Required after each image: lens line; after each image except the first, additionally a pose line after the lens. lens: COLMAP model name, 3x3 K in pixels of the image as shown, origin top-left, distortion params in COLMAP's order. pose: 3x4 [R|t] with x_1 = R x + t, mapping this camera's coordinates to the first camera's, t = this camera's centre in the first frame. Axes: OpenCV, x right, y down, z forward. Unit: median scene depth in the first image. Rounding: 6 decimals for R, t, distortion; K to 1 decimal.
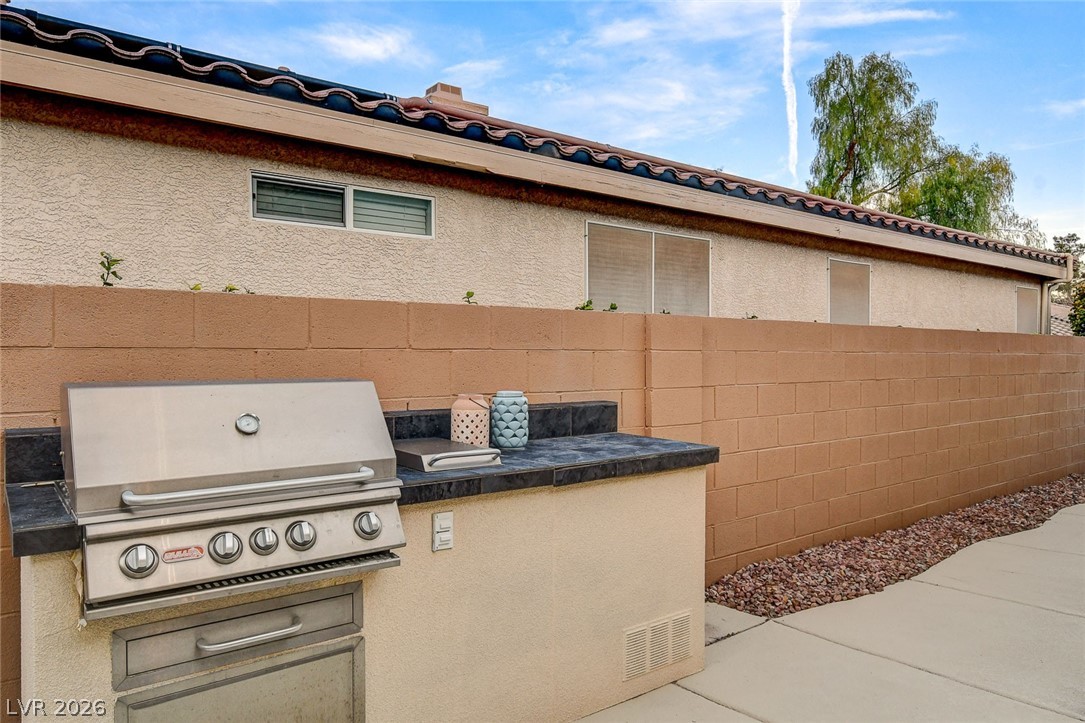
lens RADIAL K [[738.2, 0, 549.2], [0, 738.2, 362.1], [0, 0, 1]] dist [-0.009110, -0.000832]
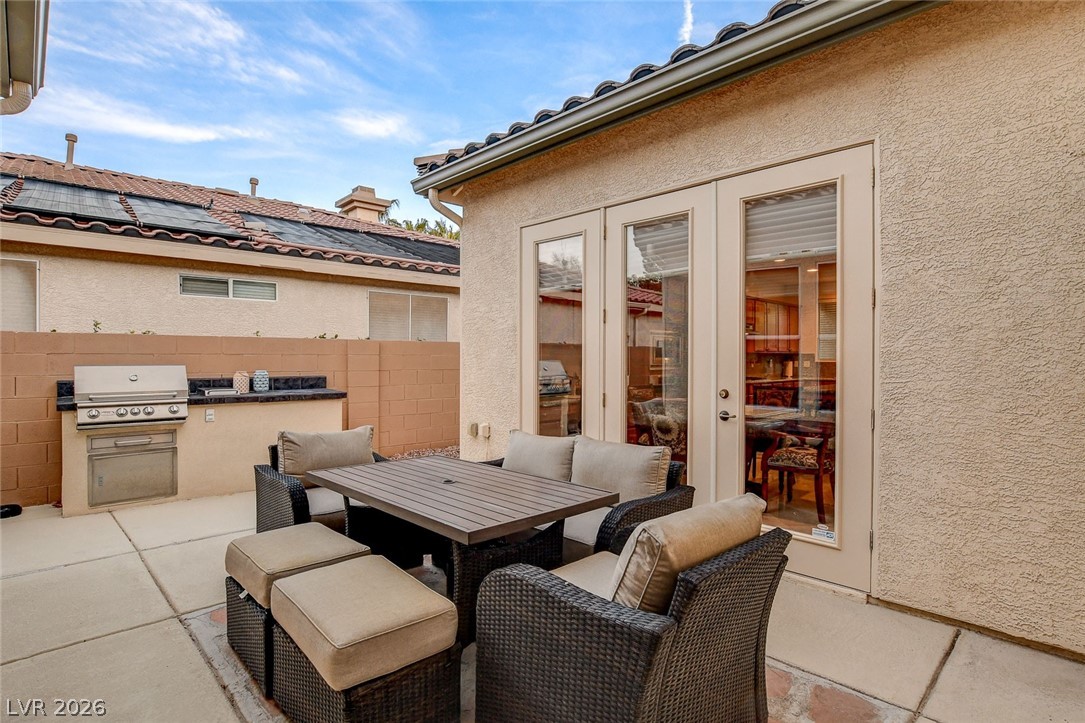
lens RADIAL K [[519.6, 0, 543.5], [0, 519.6, 364.1], [0, 0, 1]] dist [-0.026034, 0.001225]
pose [[0.994885, 0.006705, 0.100787, 0.827441], [-0.007784, 0.999917, 0.010314, -0.011215], [-0.100709, -0.011045, 0.994855, -1.019407]]
